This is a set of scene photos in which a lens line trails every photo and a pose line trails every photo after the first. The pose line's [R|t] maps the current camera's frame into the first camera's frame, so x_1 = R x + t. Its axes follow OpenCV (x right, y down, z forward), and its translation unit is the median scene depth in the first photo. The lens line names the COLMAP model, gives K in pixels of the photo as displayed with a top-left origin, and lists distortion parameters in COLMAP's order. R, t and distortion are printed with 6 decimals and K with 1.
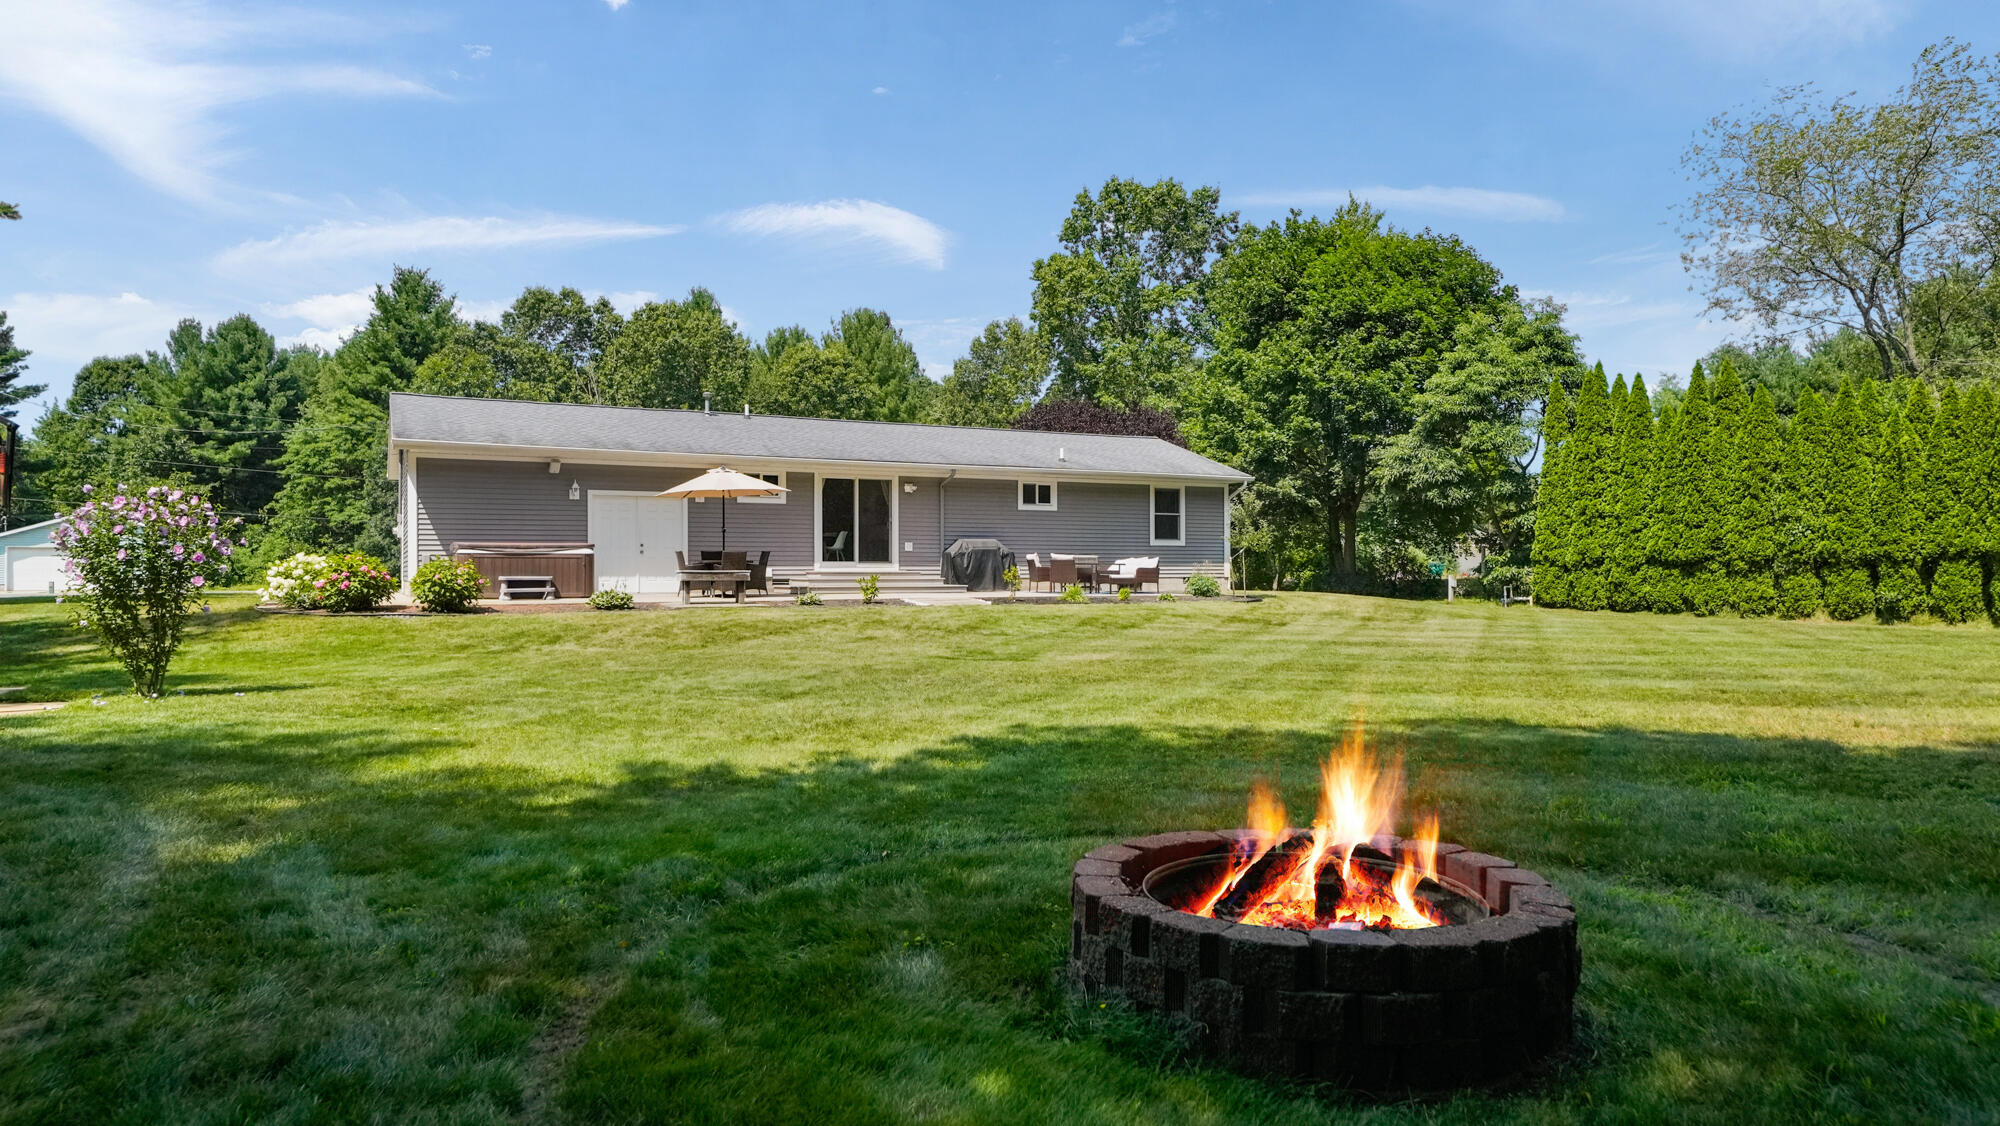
lens RADIAL K [[1191.6, 0, 986.9], [0, 1191.6, 559.6], [0, 0, 1]] dist [0.007119, 0.001181]
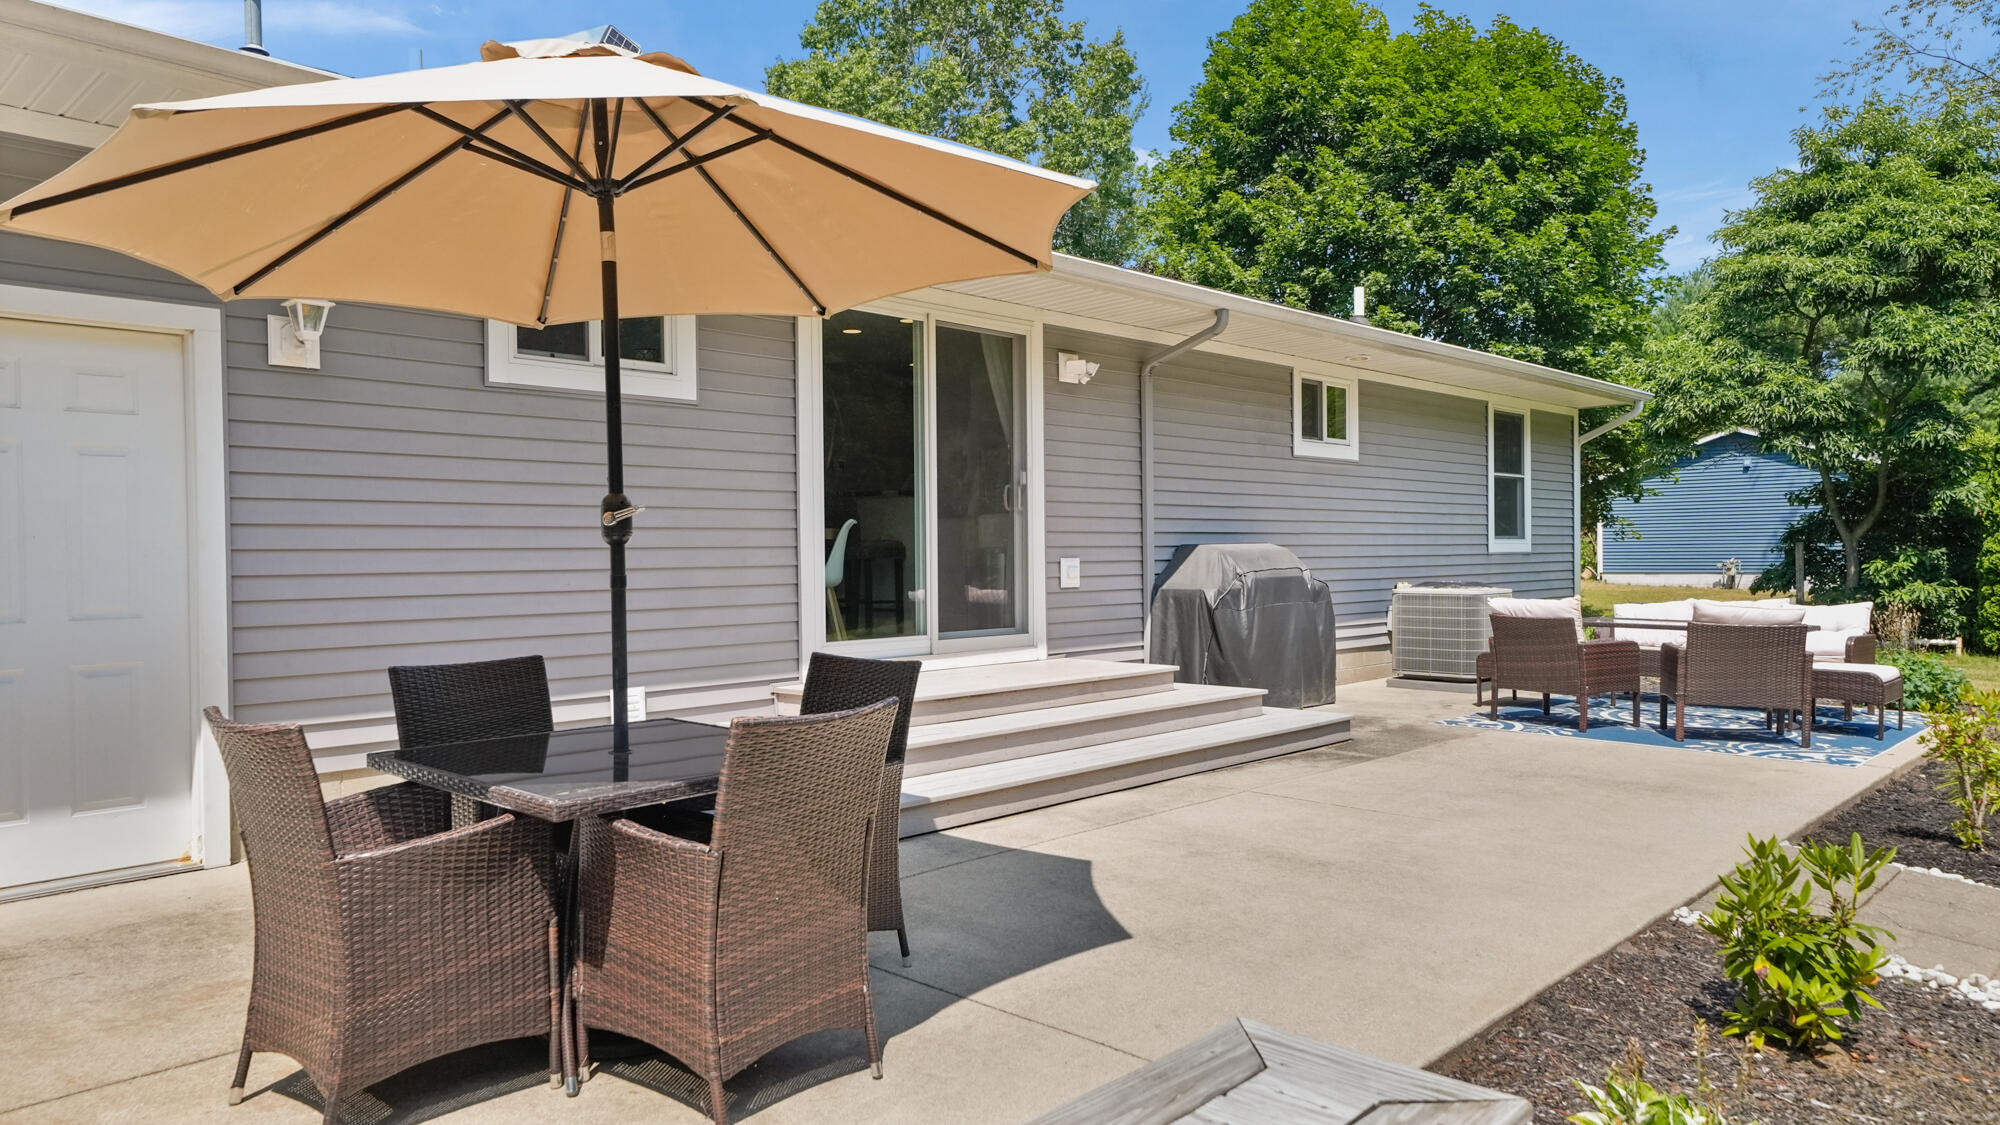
lens RADIAL K [[1337.5, 0, 998.3], [0, 1337.5, 557.6], [0, 0, 1]] dist [0.018827, -0.002290]
pose [[0.938240, -0.009428, 0.345857, -0.087705], [0.005263, 0.999902, 0.012979, -0.008580], [-0.345945, -0.010357, 0.938197, 0.318374]]
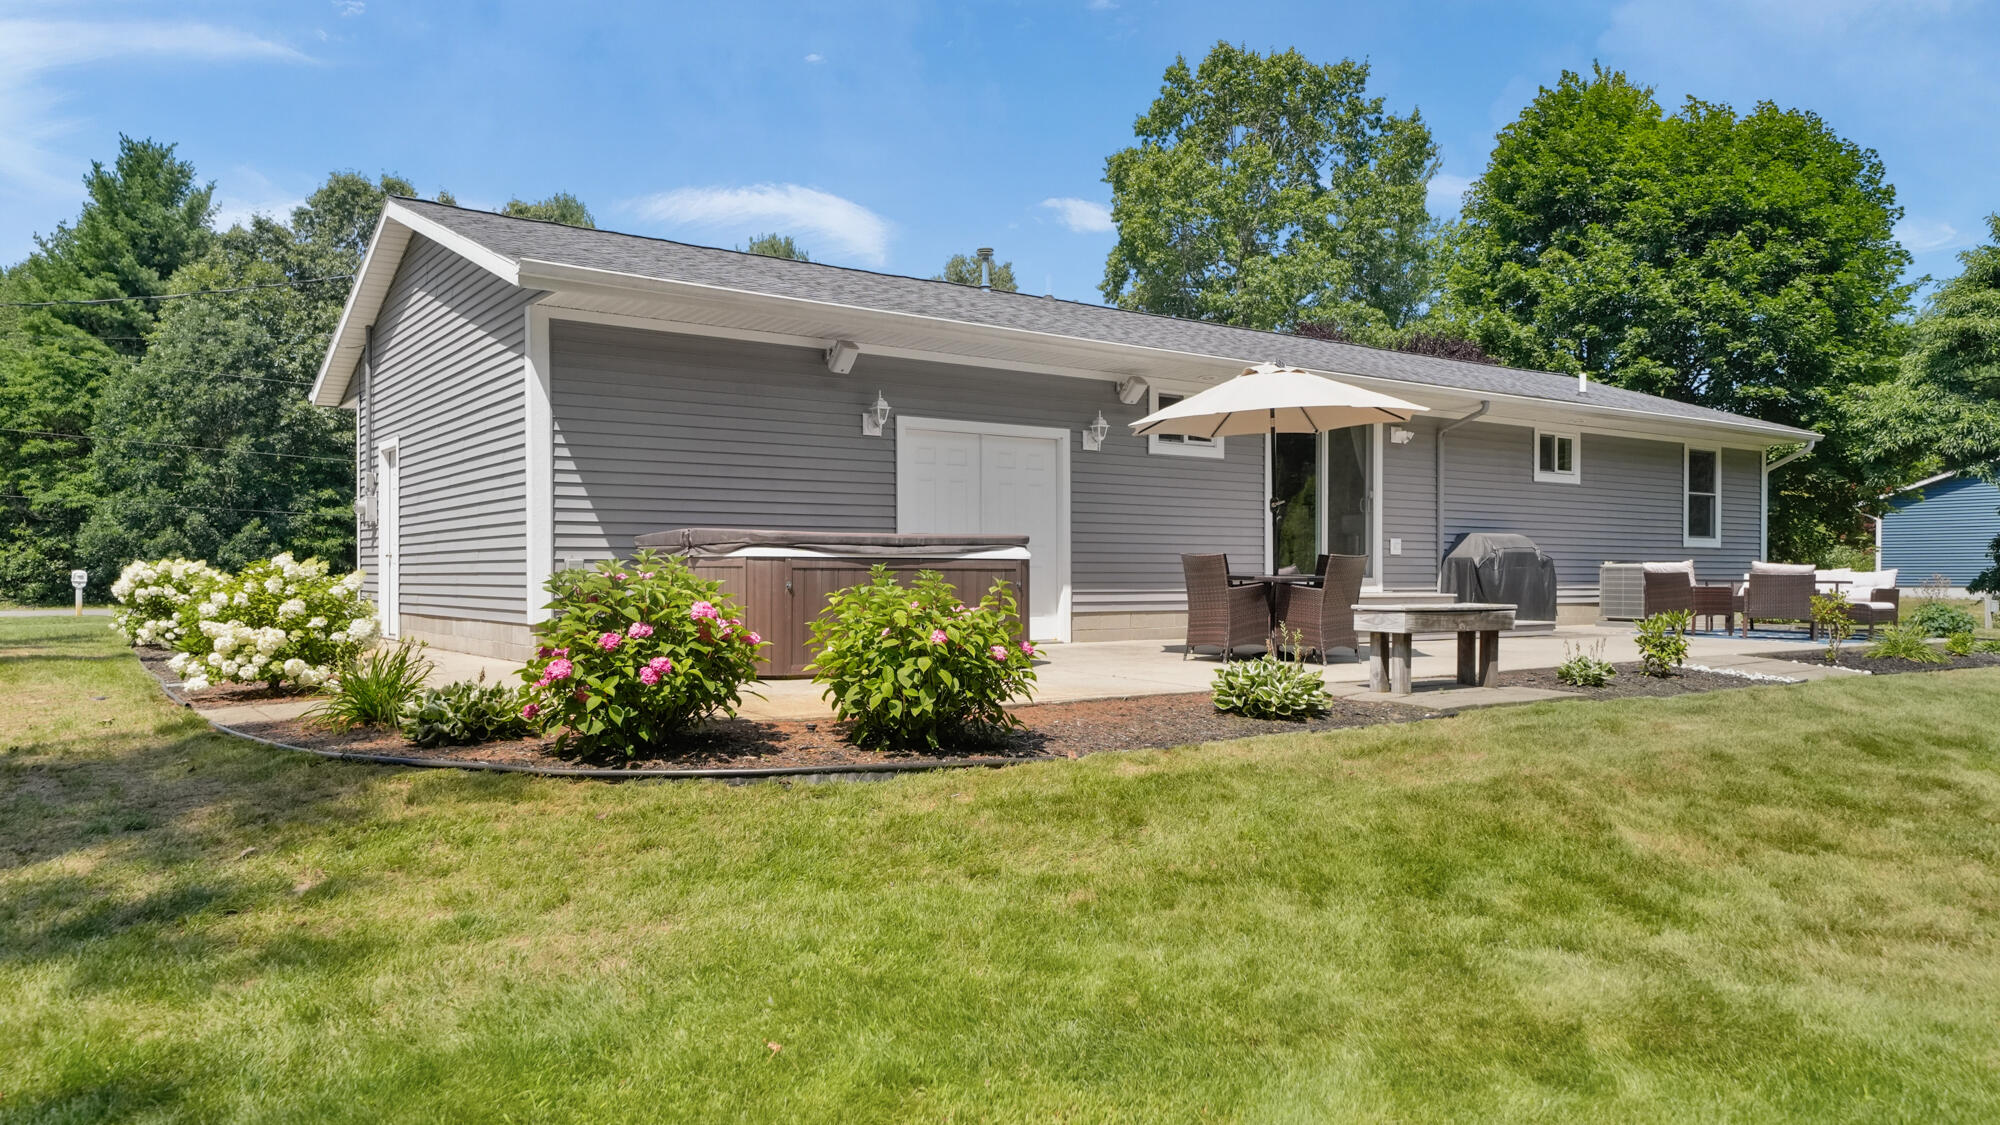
lens RADIAL K [[1337.5, 0, 997.8], [0, 1337.5, 582.7], [0, 0, 1]] dist [0.018827, -0.002290]
pose [[0.988729, 0.002141, 0.149699, -0.148939], [-0.004384, 0.999883, 0.014652, -0.001309], [-0.149650, -0.015143, 0.988623, 0.198912]]
